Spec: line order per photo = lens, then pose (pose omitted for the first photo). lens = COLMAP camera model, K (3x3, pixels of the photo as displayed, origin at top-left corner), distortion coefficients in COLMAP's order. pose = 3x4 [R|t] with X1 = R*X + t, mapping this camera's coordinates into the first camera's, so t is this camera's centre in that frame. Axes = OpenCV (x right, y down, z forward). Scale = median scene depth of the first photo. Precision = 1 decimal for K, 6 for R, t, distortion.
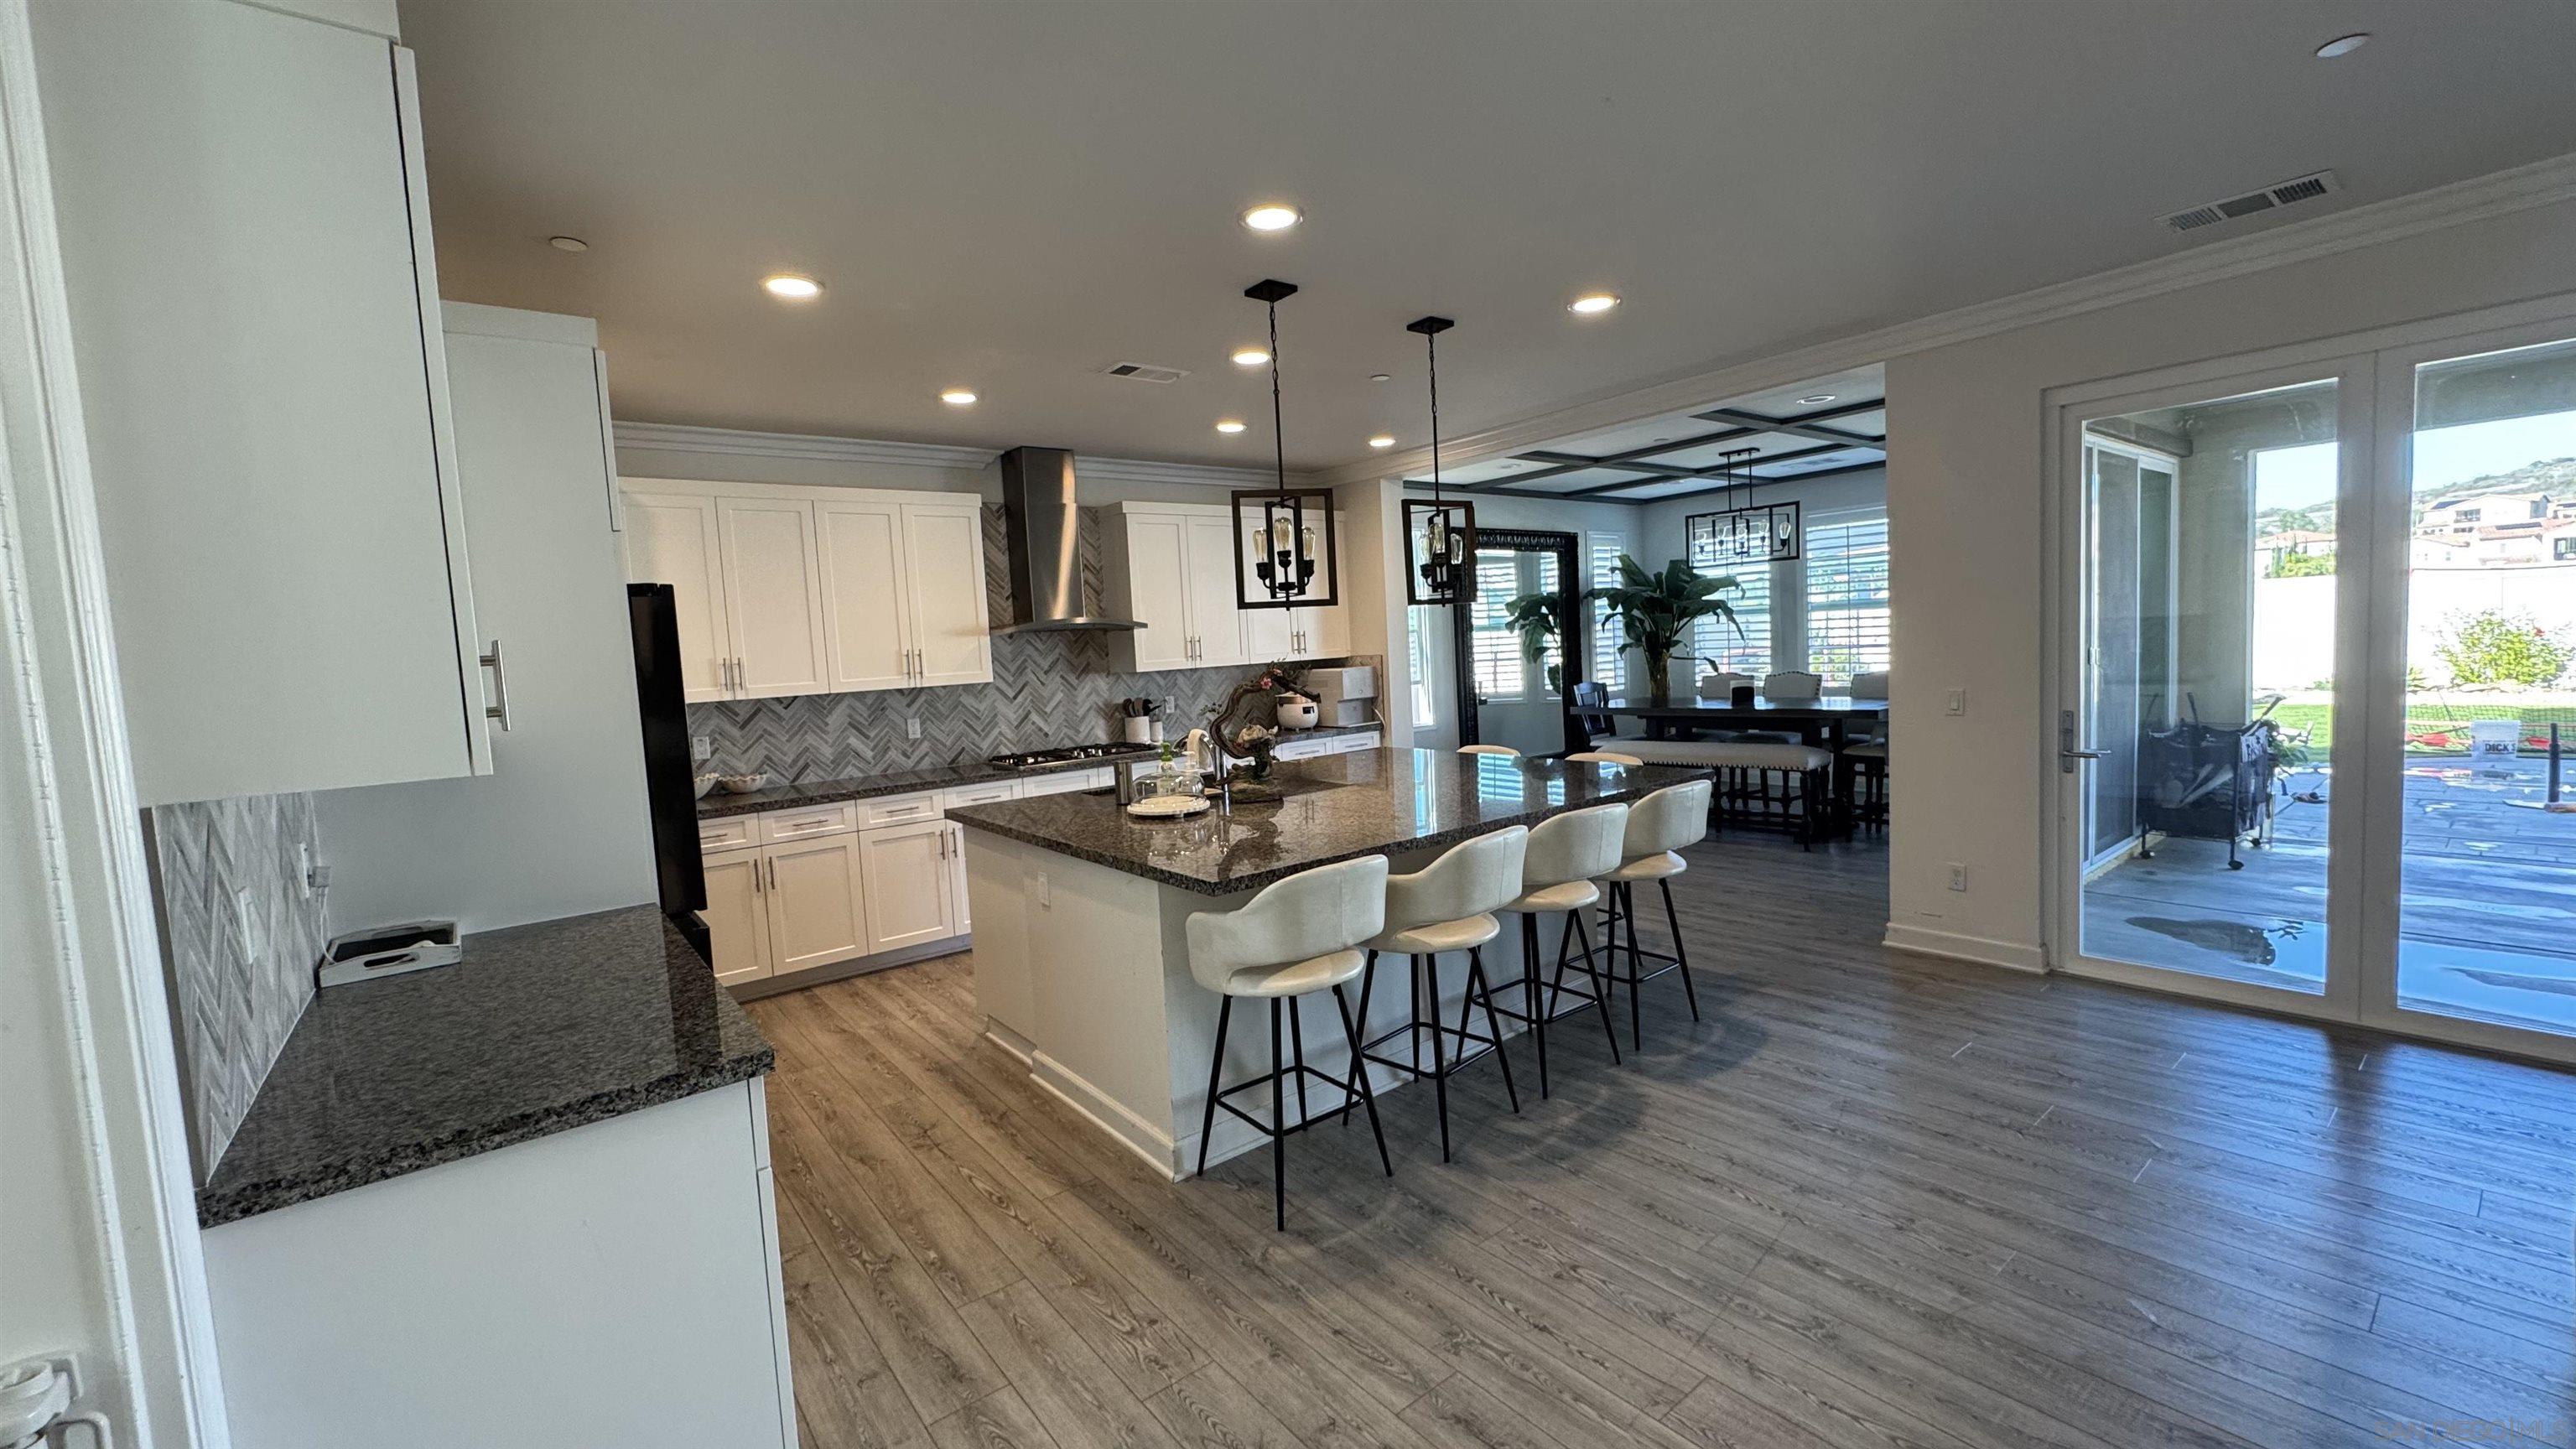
lens RADIAL K [[1024.7, 0, 1288.0], [0, 1024.7, 724.5], [0, 0, 1]] dist [-0.006009, -0.000103]
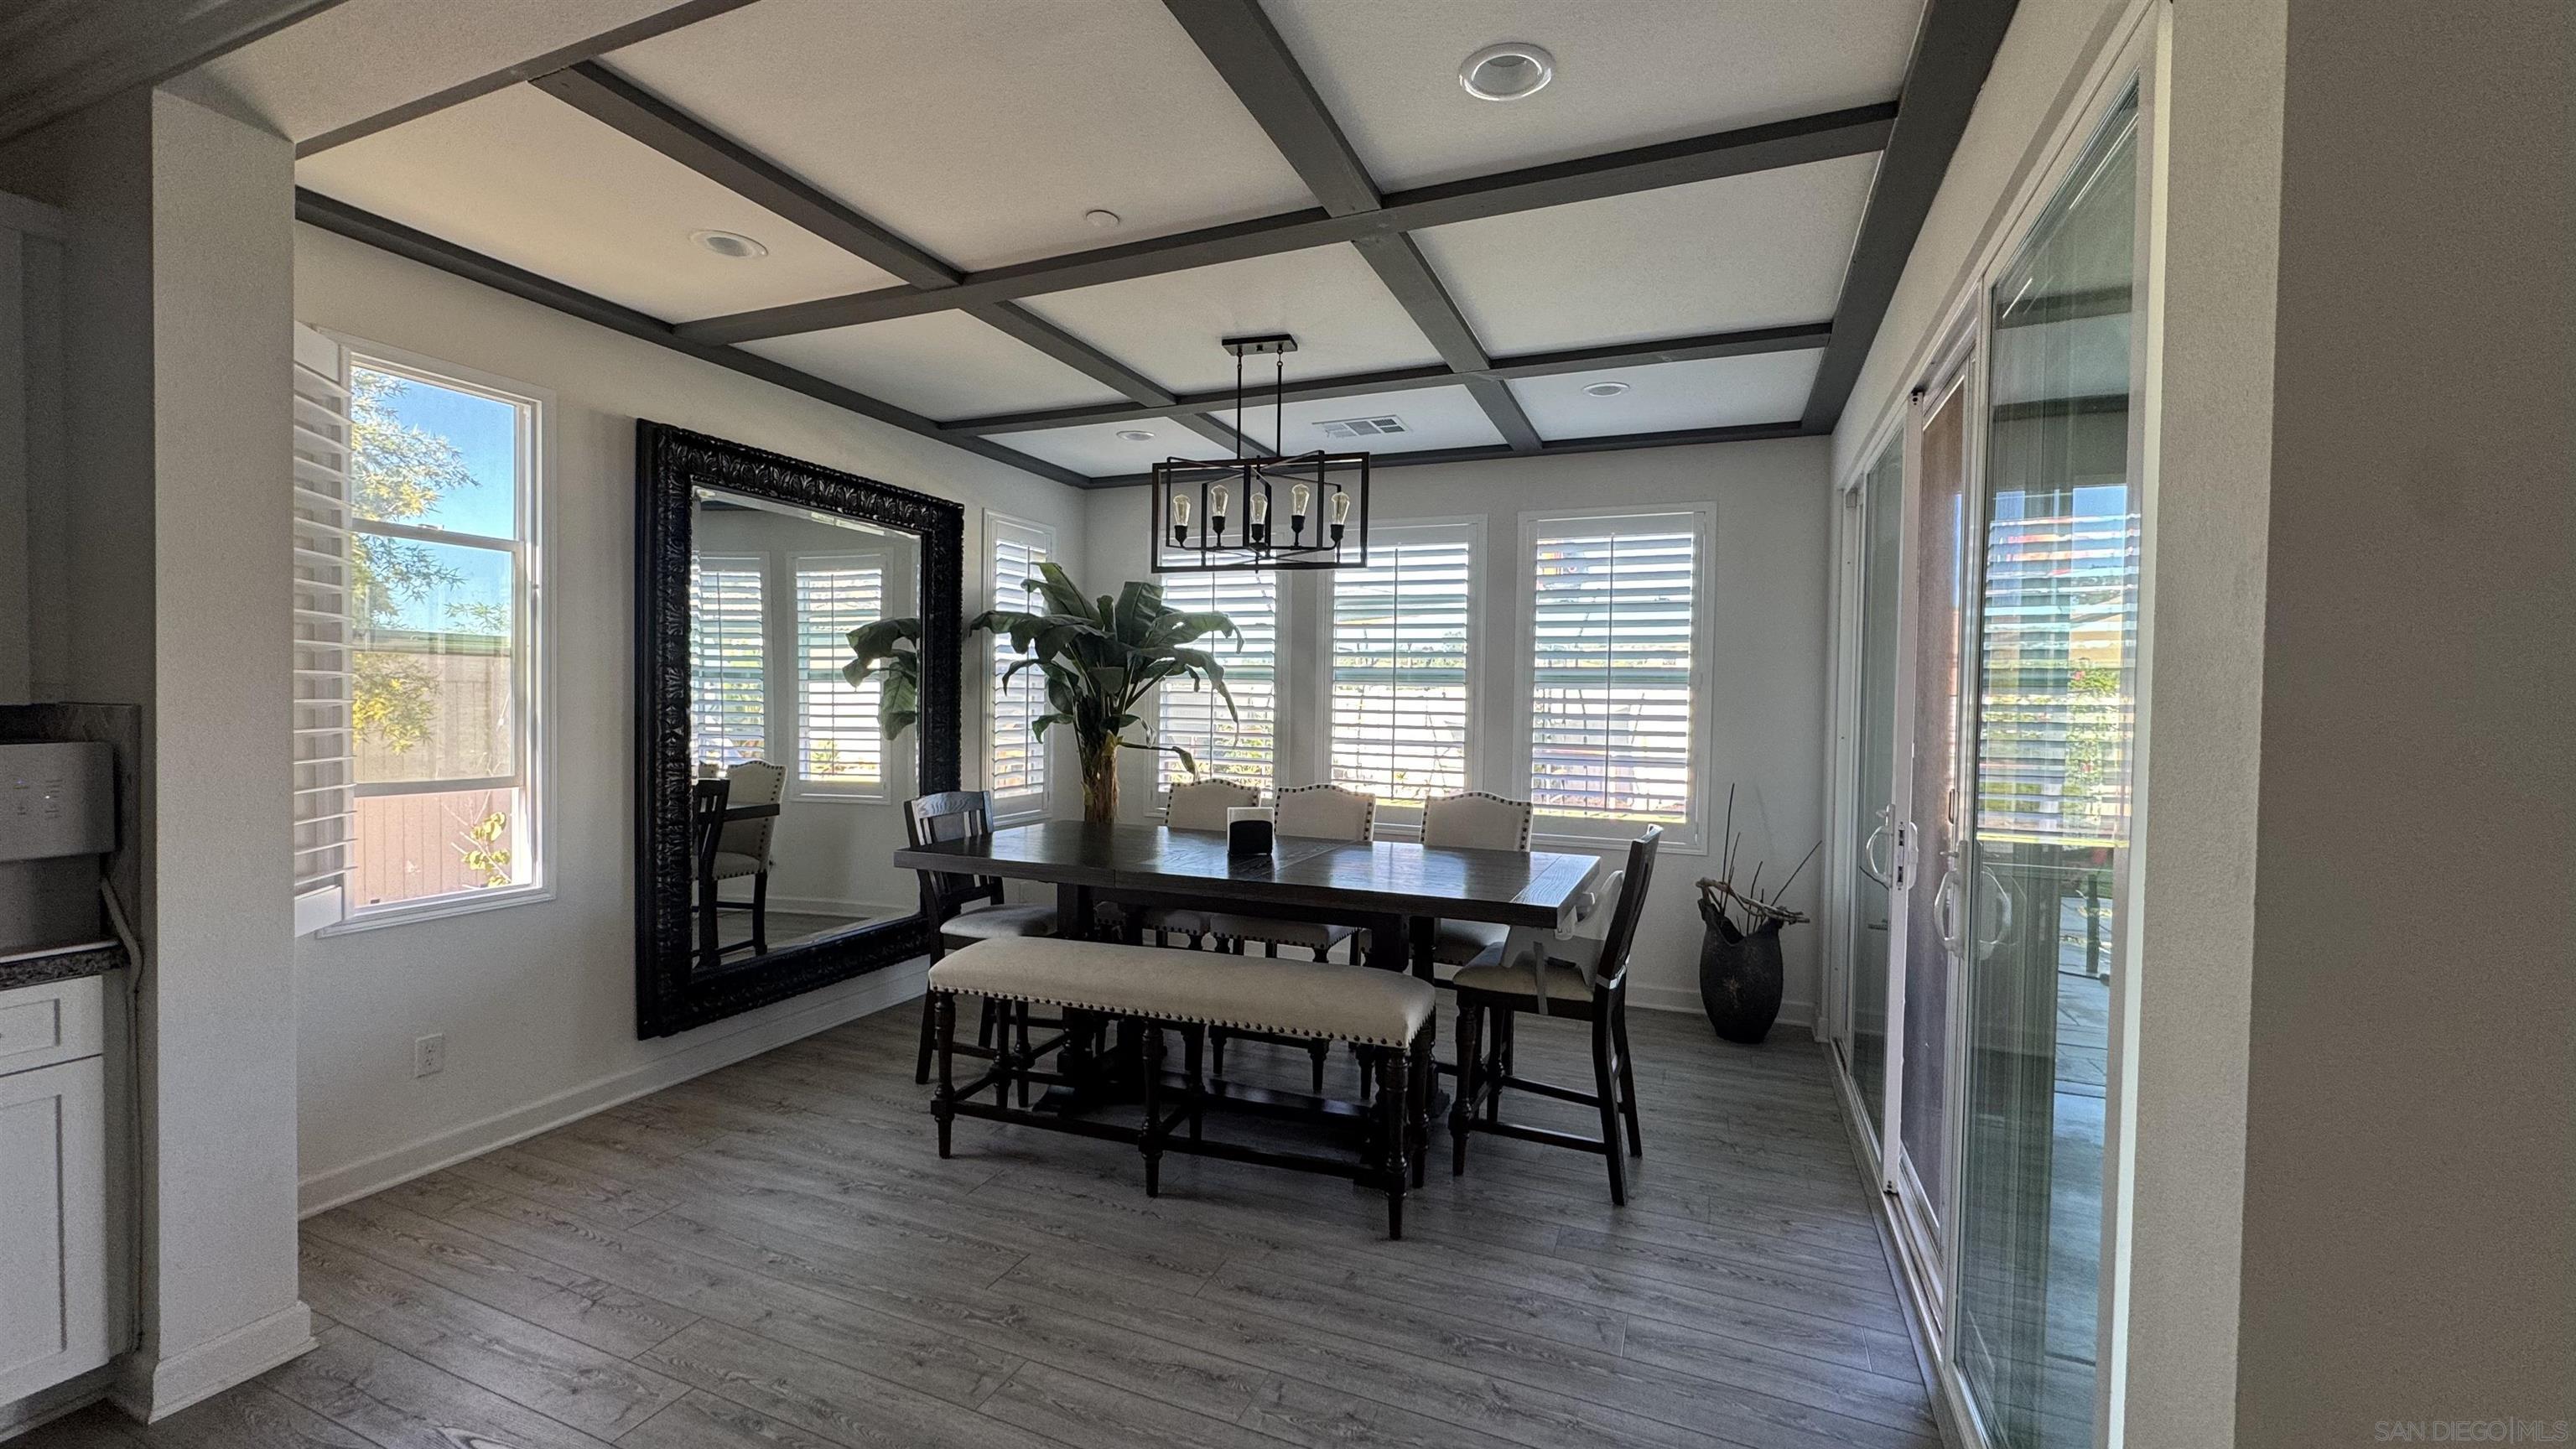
lens RADIAL K [[1024.7, 0, 1288.0], [0, 1024.7, 724.5], [0, 0, 1]] dist [-0.006009, -0.000103]
pose [[0.870216, 0.057655, 0.489285, 0.173745], [-0.028307, 0.997339, -0.067177, -0.040870], [-0.491856, 0.044608, 0.869533, 0.451745]]
